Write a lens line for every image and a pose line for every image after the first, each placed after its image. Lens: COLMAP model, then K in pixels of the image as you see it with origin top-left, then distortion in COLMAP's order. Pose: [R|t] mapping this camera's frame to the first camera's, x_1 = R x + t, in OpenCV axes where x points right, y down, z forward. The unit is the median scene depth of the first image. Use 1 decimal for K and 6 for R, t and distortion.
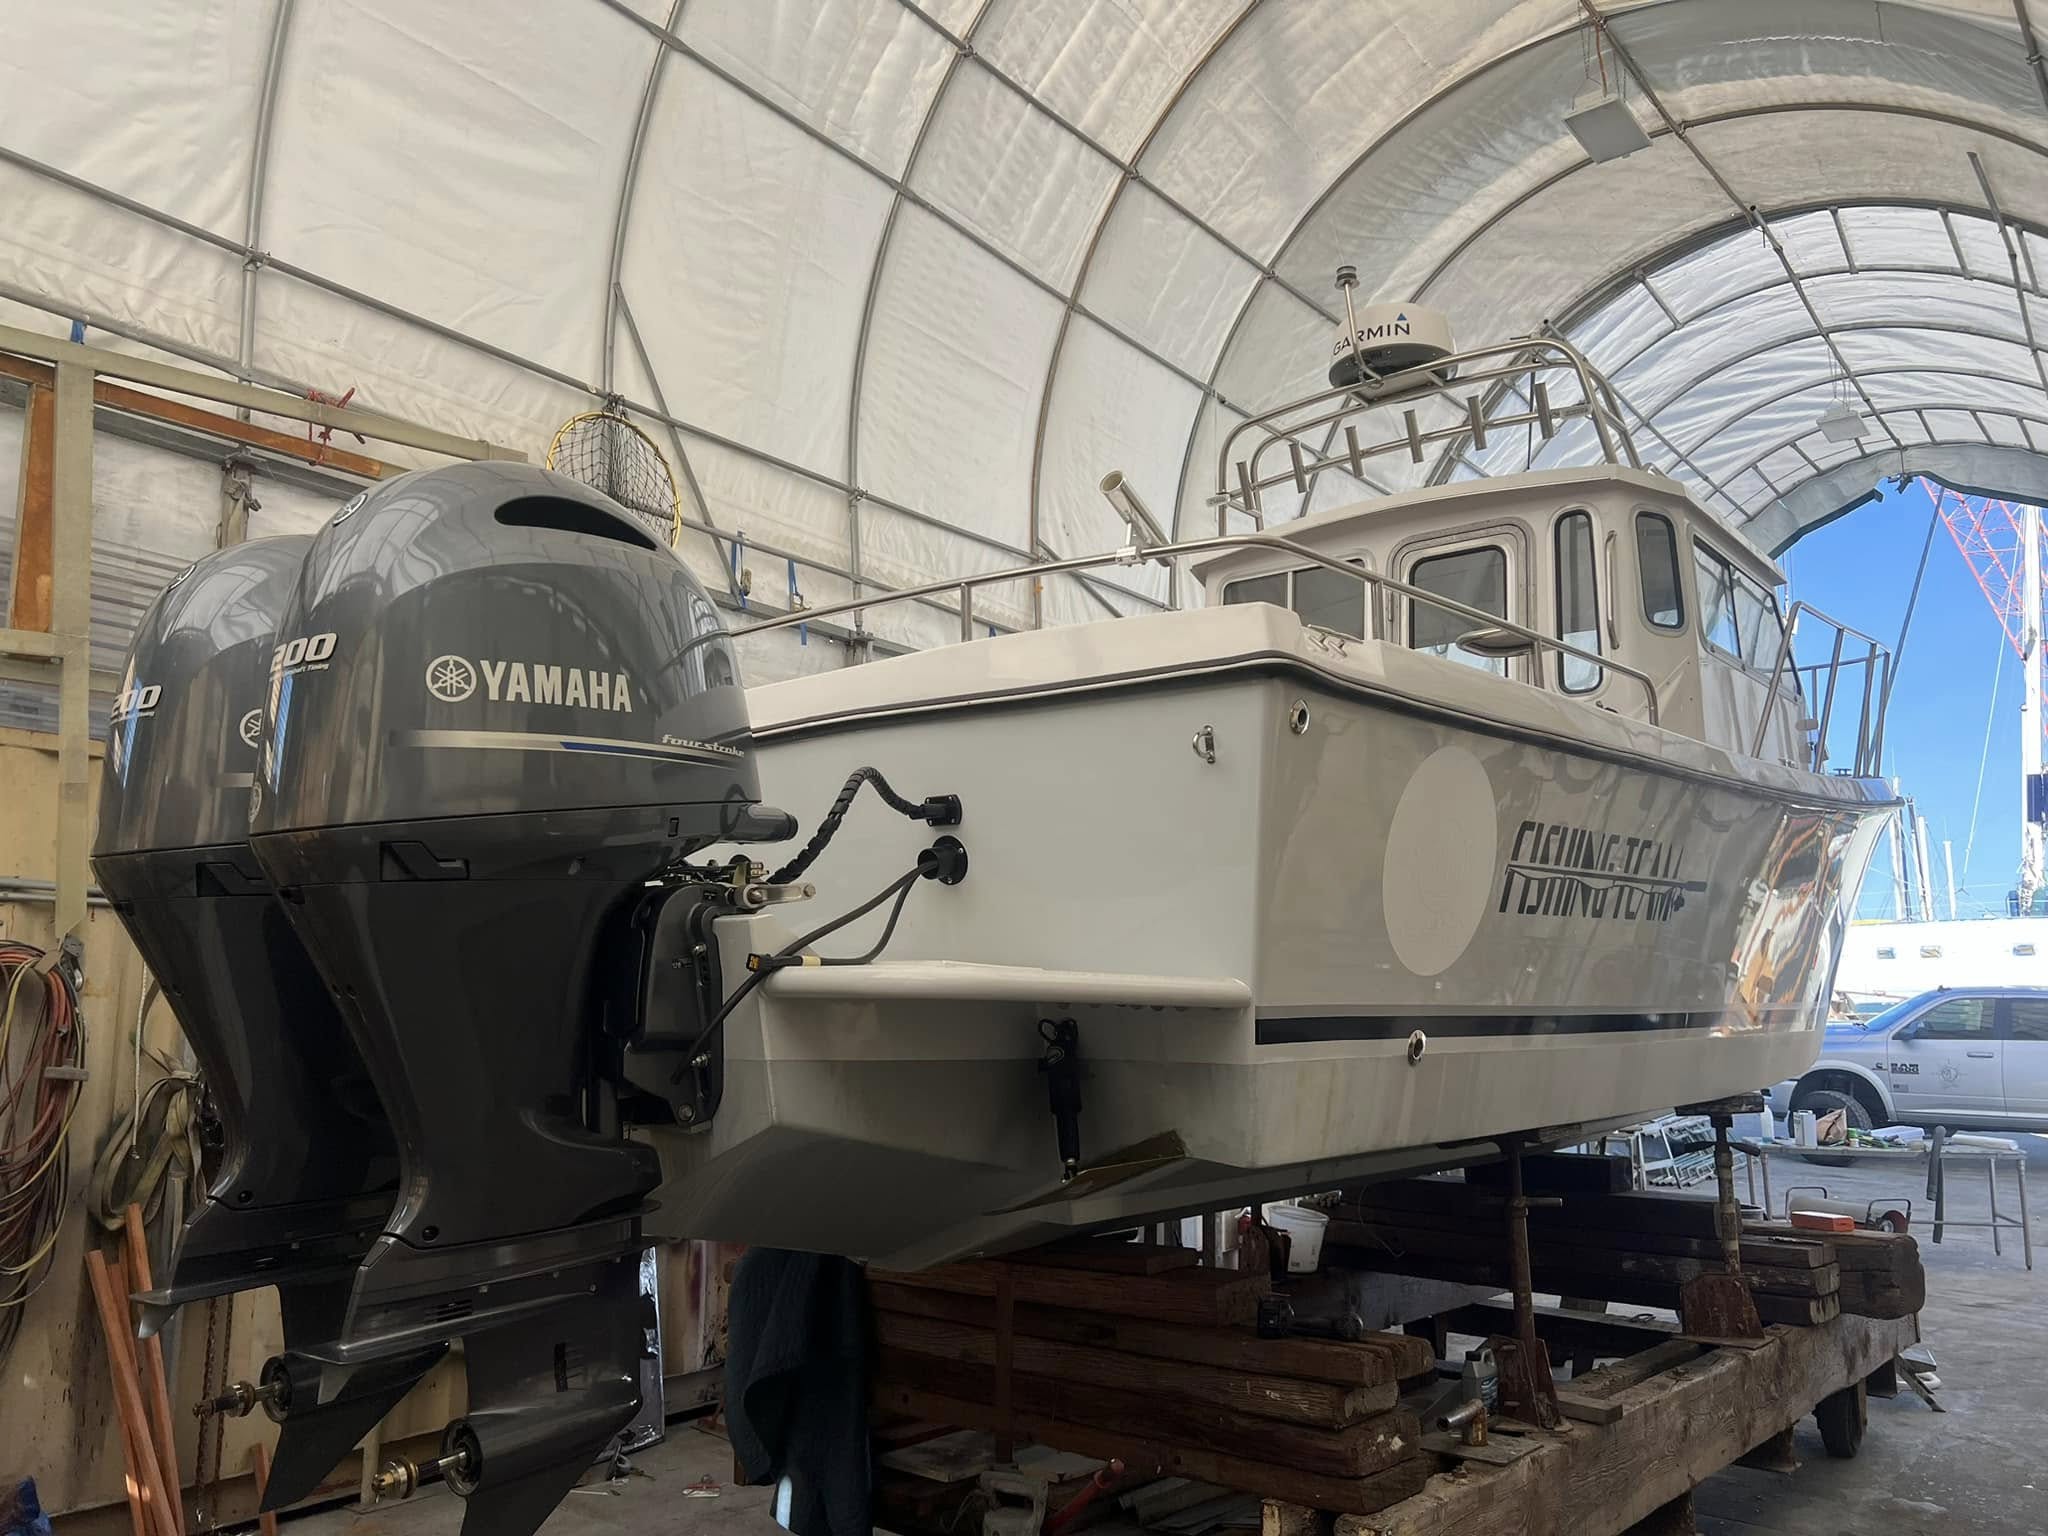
lens RADIAL K [[1764.0, 0, 1024.0], [0, 1764.0, 768.0], [0, 0, 1]] dist [0.007914, 0.001507]
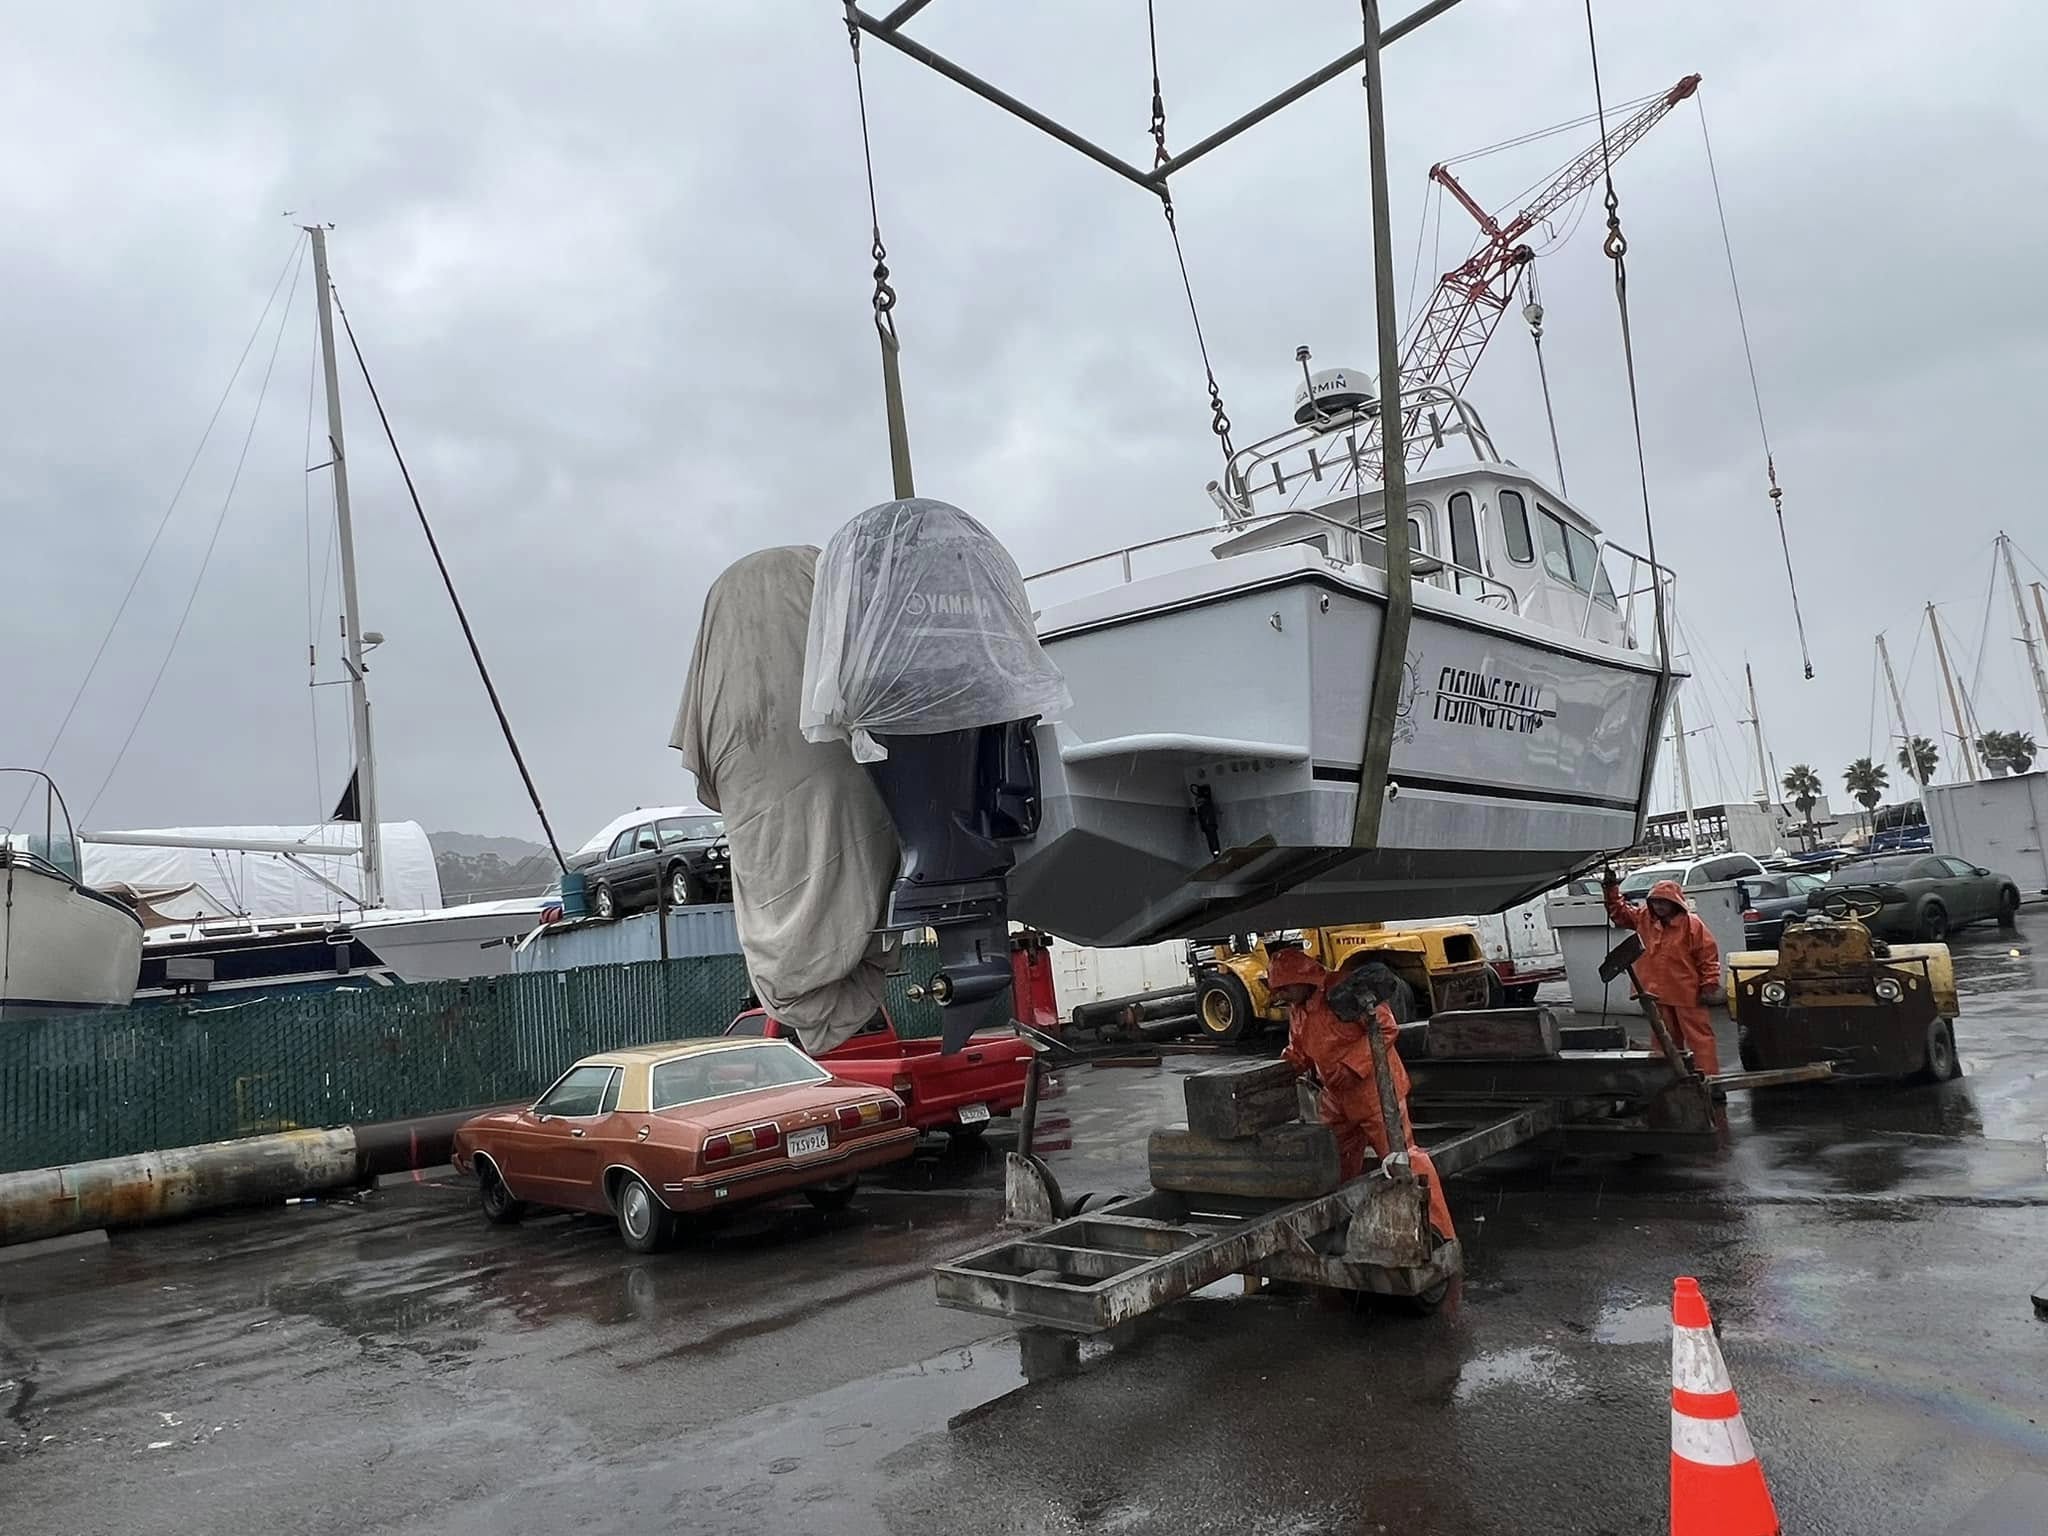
lens RADIAL K [[1421.8, 0, 1024.0], [0, 1421.8, 768.0], [0, 0, 1]] dist [-0.002008, -0.000079]
pose [[0.997503, -0.070548, -0.003230, -0.116931], [0.070591, 0.997377, 0.016020, 0.067915], [0.002092, -0.016208, 0.999866, -0.356632]]
